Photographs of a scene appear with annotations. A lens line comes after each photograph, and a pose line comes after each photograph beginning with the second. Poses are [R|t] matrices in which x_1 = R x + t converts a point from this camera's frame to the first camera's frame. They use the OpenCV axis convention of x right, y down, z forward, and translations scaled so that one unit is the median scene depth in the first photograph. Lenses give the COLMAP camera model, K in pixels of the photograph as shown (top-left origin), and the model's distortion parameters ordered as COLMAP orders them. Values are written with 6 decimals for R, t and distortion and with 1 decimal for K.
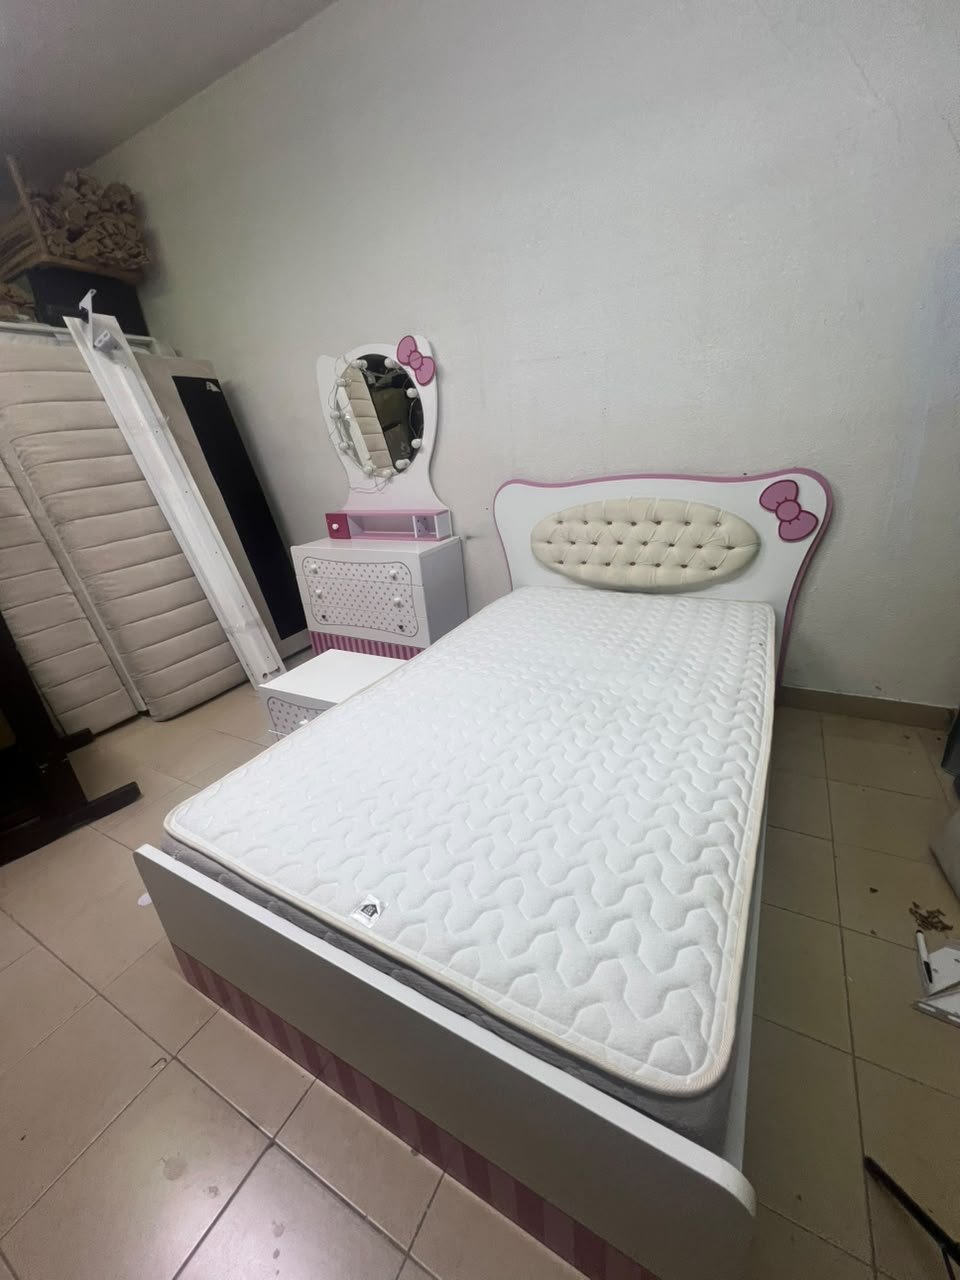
lens RADIAL K [[512.1, 0, 477.1], [0, 512.1, 642.4], [0, 0, 1]] dist [-0.000814, 0.000553]
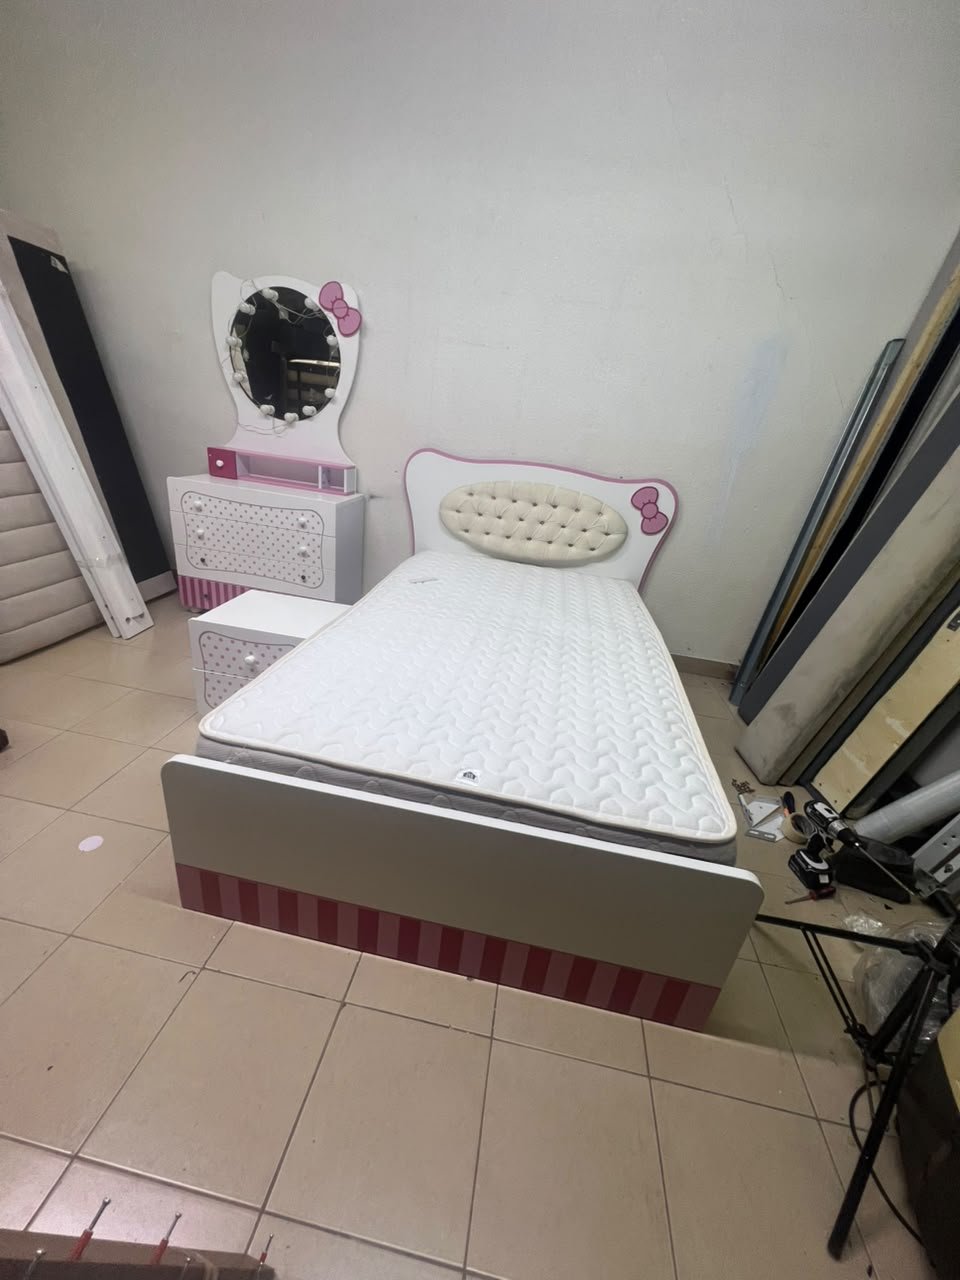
lens RADIAL K [[512.1, 0, 477.1], [0, 512.1, 642.4], [0, 0, 1]] dist [-0.000814, 0.000553]
pose [[0.919514, 0.041033, 0.390909, -0.235843], [-0.052125, 0.998482, 0.017801, 0.063514], [-0.389586, -0.036744, 0.920257, -0.041086]]
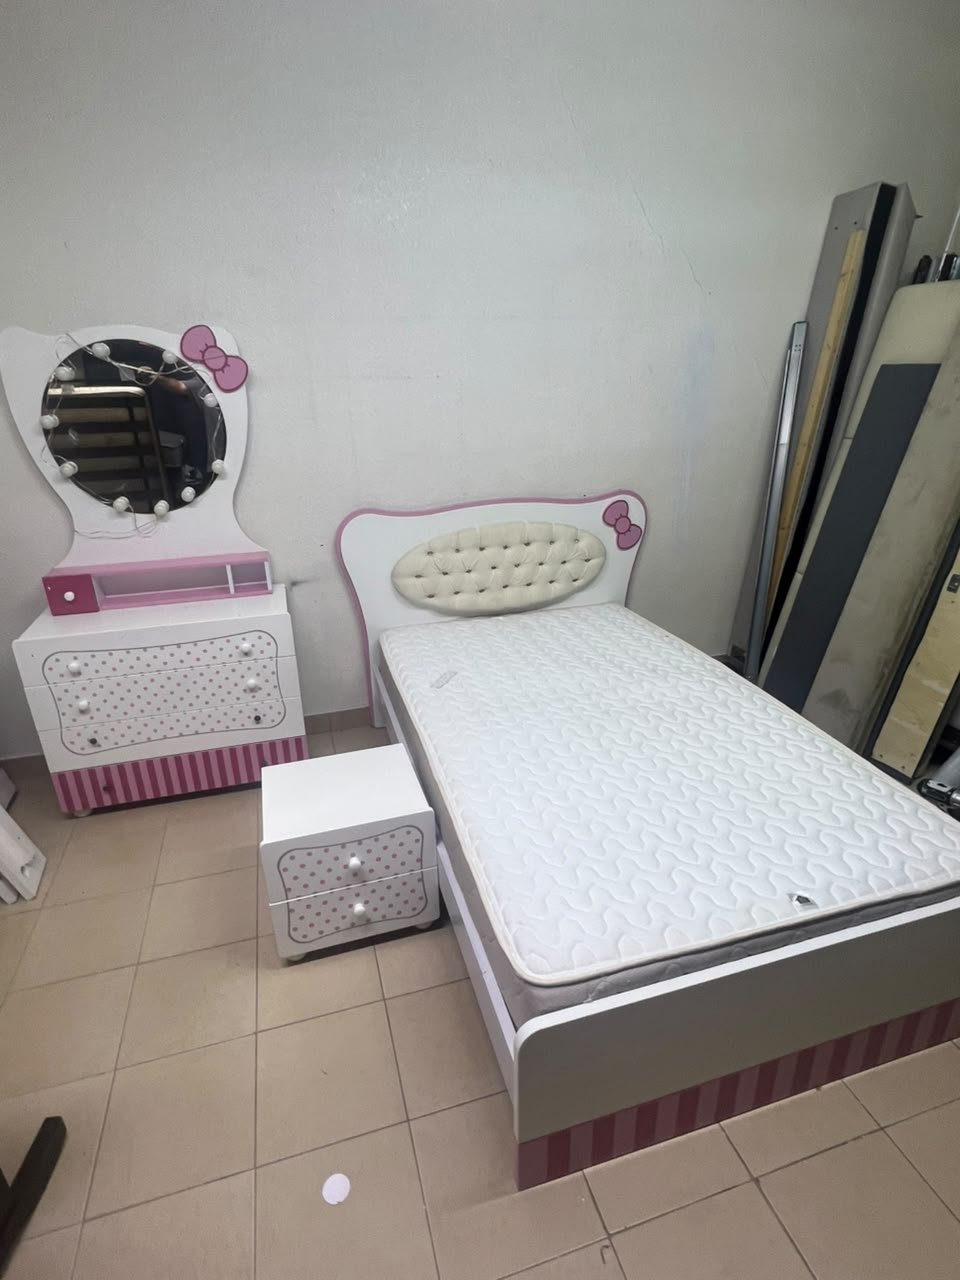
lens RADIAL K [[671.2, 0, 476.5], [0, 671.2, 643.3], [0, 0, 1]] dist [-0.000249, -0.001020]
pose [[0.697986, -0.204262, 0.686362, -0.596928], [0.233326, 0.971023, 0.051700, -0.116391], [-0.677034, 0.124060, 0.725420, 0.099511]]
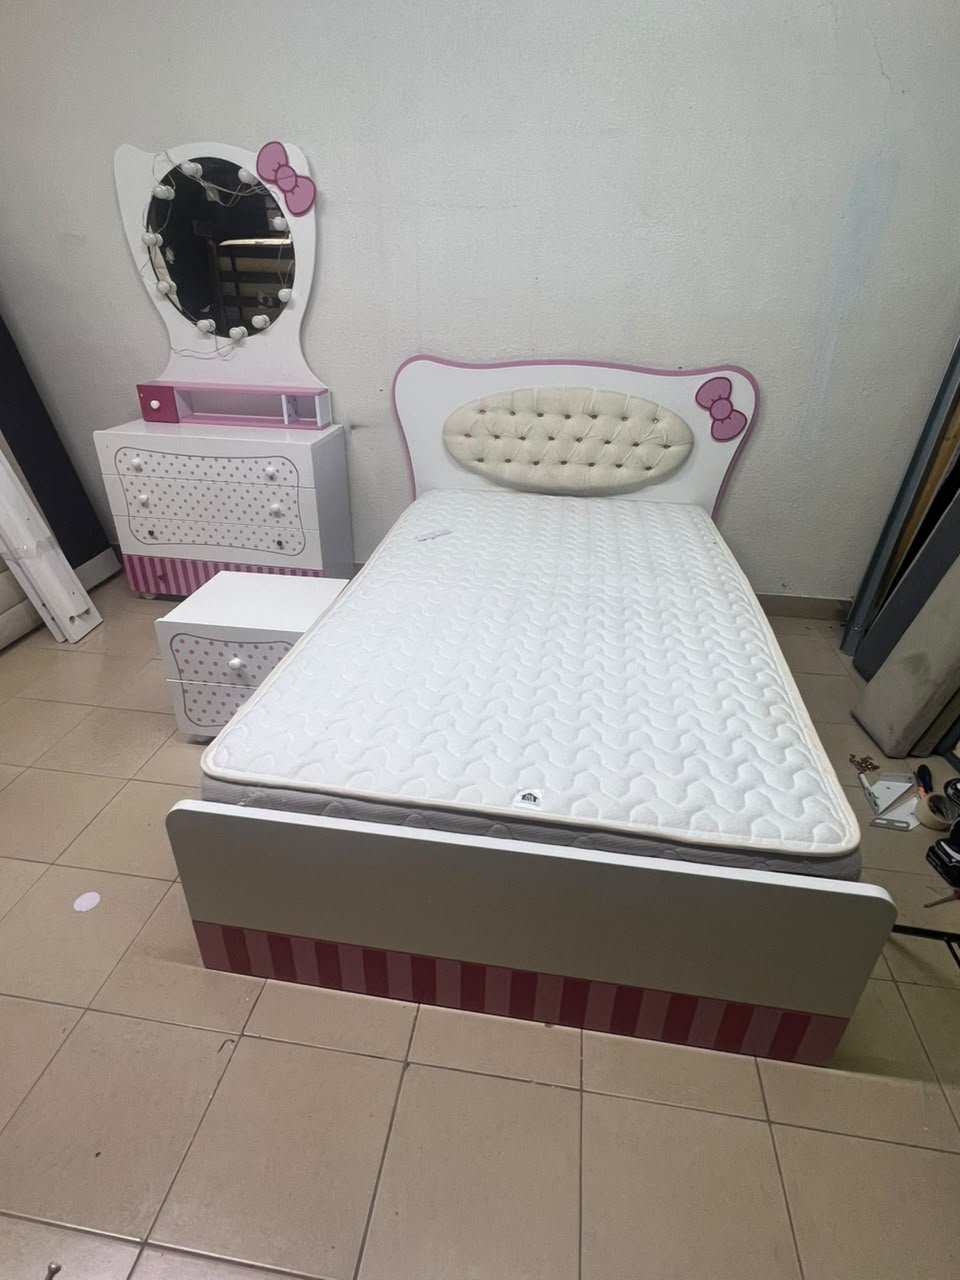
lens RADIAL K [[671.9, 0, 472.8], [0, 671.9, 643.1], [0, 0, 1]] dist [-0.000222, -0.000188]
pose [[0.932503, -0.079253, 0.352359, -0.262120], [0.043552, 0.993182, 0.108129, 0.024201], [-0.358526, -0.085485, 0.929597, -0.059405]]
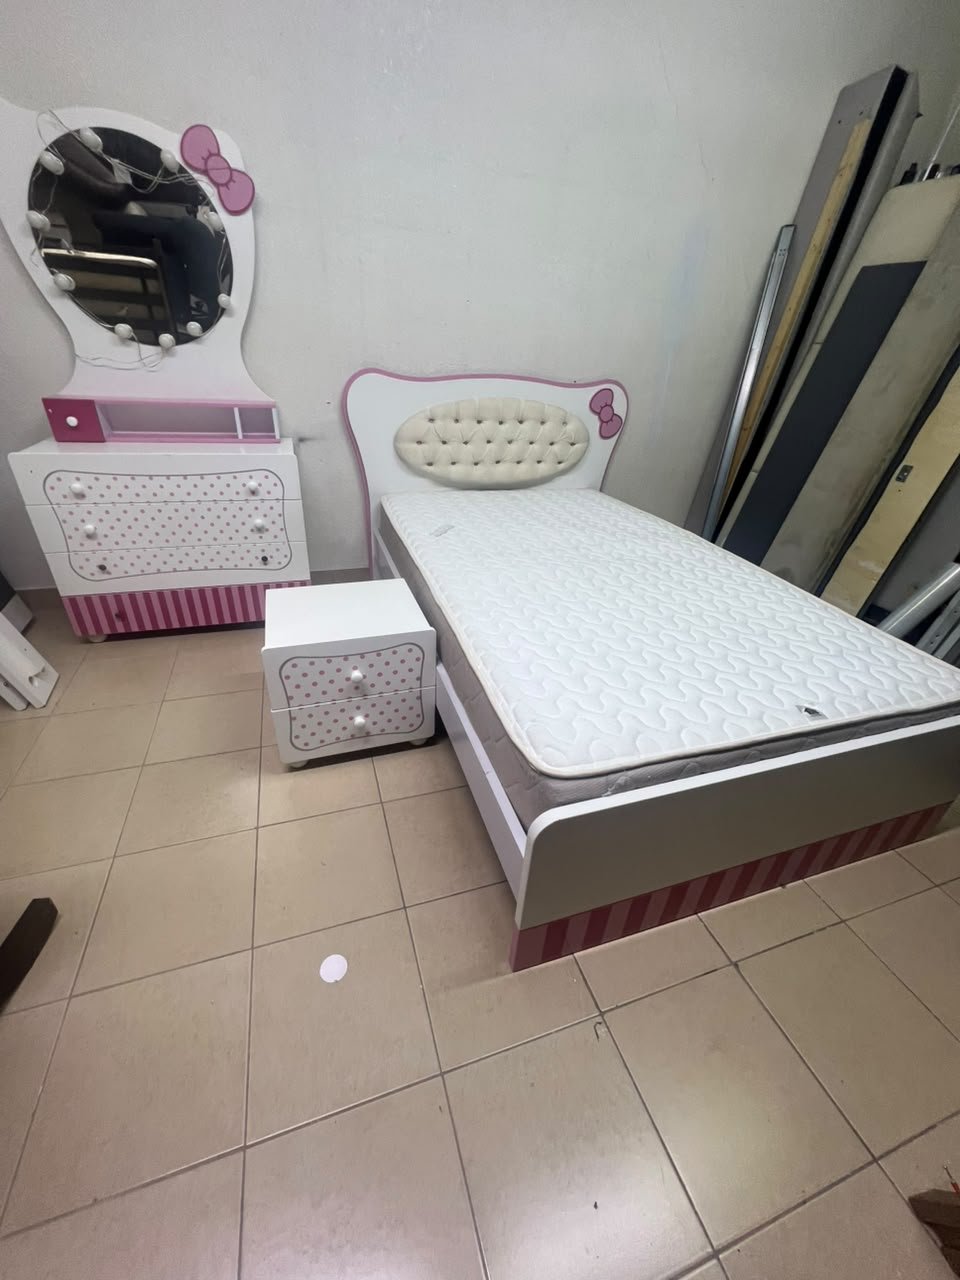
lens RADIAL K [[512.1, 0, 477.1], [0, 512.1, 642.4], [0, 0, 1]] dist [-0.000814, 0.000553]
pose [[0.668038, -0.263218, 0.696019, -0.536737], [0.173748, 0.964669, 0.198052, -0.006295], [-0.723559, -0.011375, 0.690169, 0.253294]]
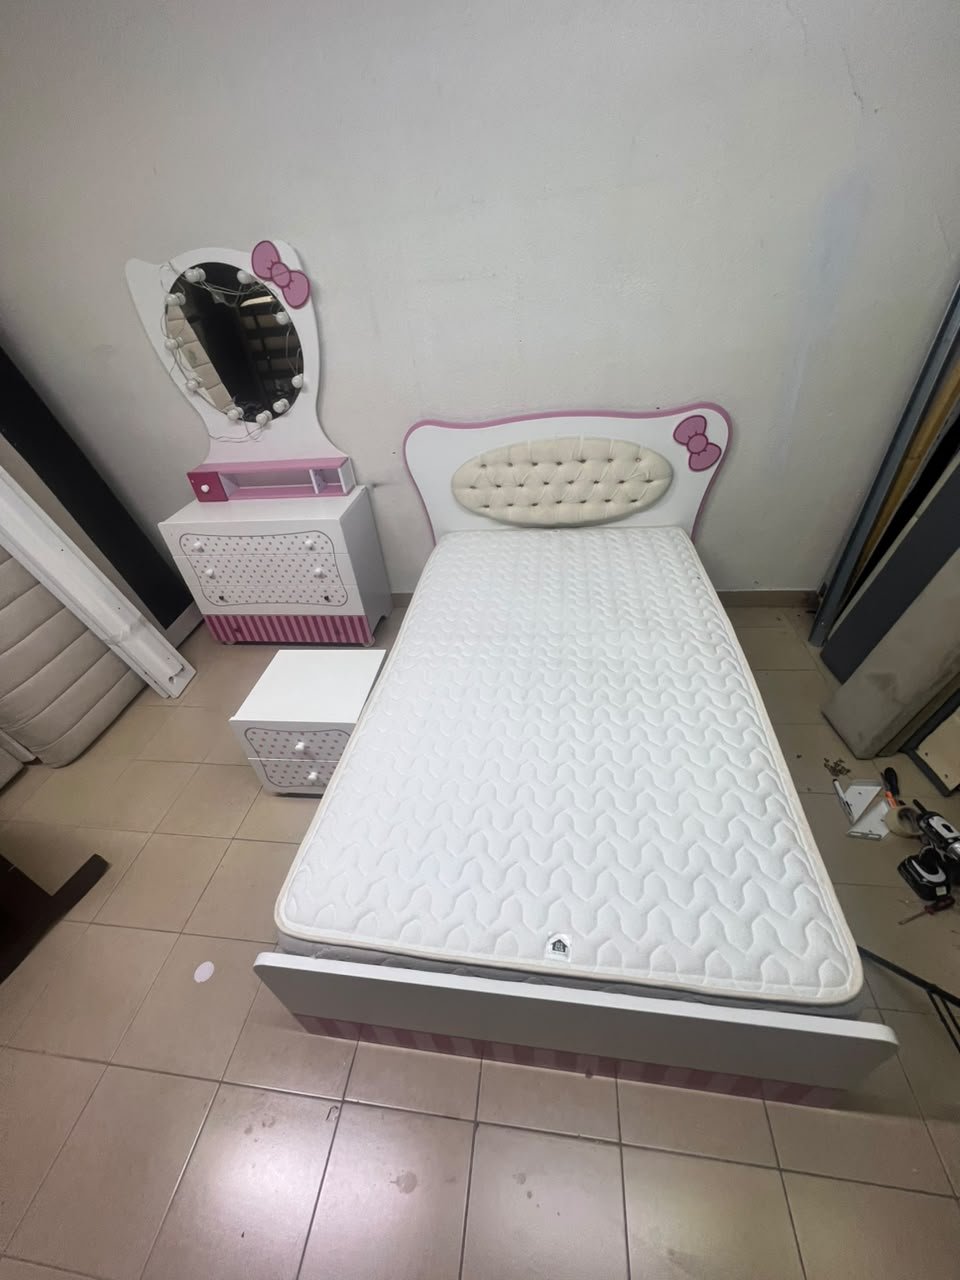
lens RADIAL K [[514.4, 0, 477.2], [0, 514.4, 642.6], [0, 0, 1]] dist [-0.001490, 0.000398]
pose [[0.930768, -0.223797, 0.289111, -0.194089], [0.151614, 0.955832, 0.251789, -0.154795], [-0.332691, -0.190523, 0.923589, 0.042744]]
